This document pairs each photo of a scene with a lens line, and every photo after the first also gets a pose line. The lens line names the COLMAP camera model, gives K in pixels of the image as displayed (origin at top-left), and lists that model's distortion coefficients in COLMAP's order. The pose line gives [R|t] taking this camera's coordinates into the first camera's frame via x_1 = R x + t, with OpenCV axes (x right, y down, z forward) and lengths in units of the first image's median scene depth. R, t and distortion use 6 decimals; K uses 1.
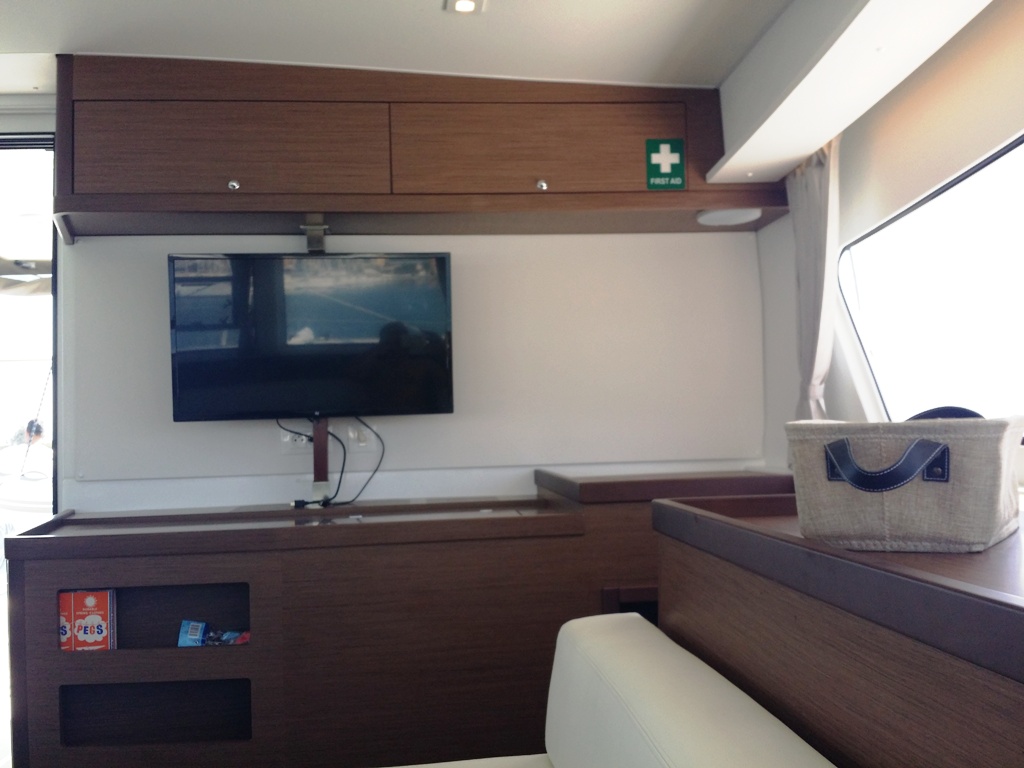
lens RADIAL K [[945.6, 0, 513.4], [0, 945.6, 382.3], [0, 0, 1]] dist [-0.024591, 0.000000]
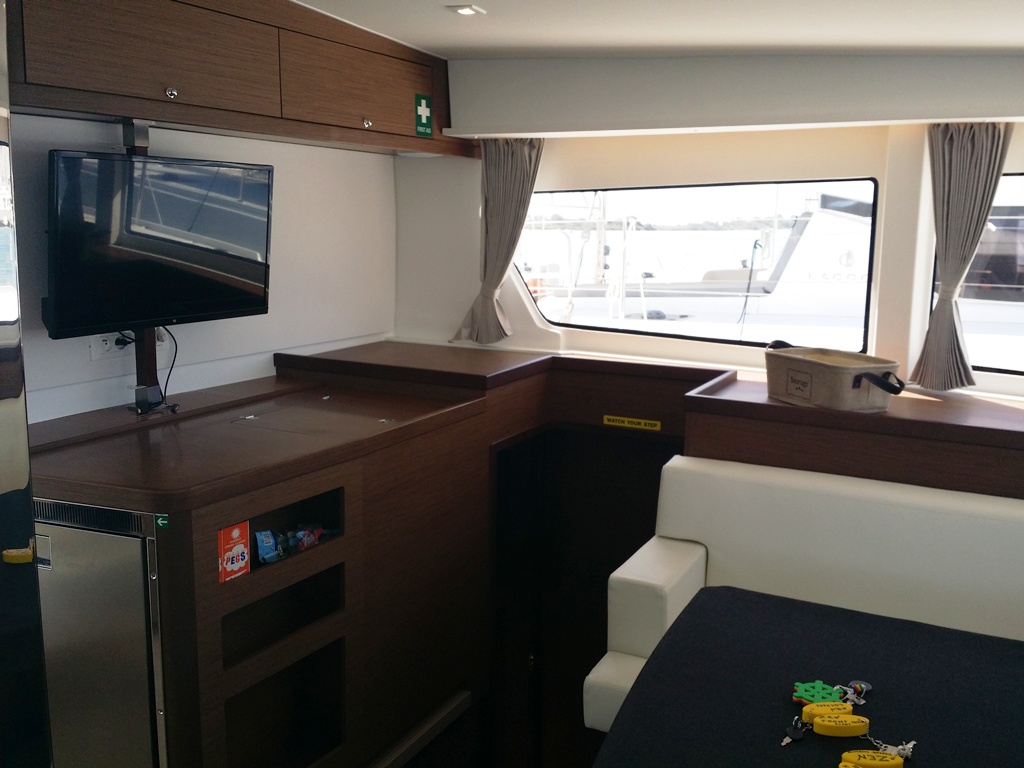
lens RADIAL K [[945.6, 0, 511.8], [0, 945.6, 383.7], [0, 0, 1]] dist [-0.024591, 0.000000]
pose [[0.550205, -0.105166, 0.828381, -0.898415], [-0.078800, 0.981071, 0.176889, -0.113210], [-0.831303, -0.162601, 0.531503, 0.162885]]
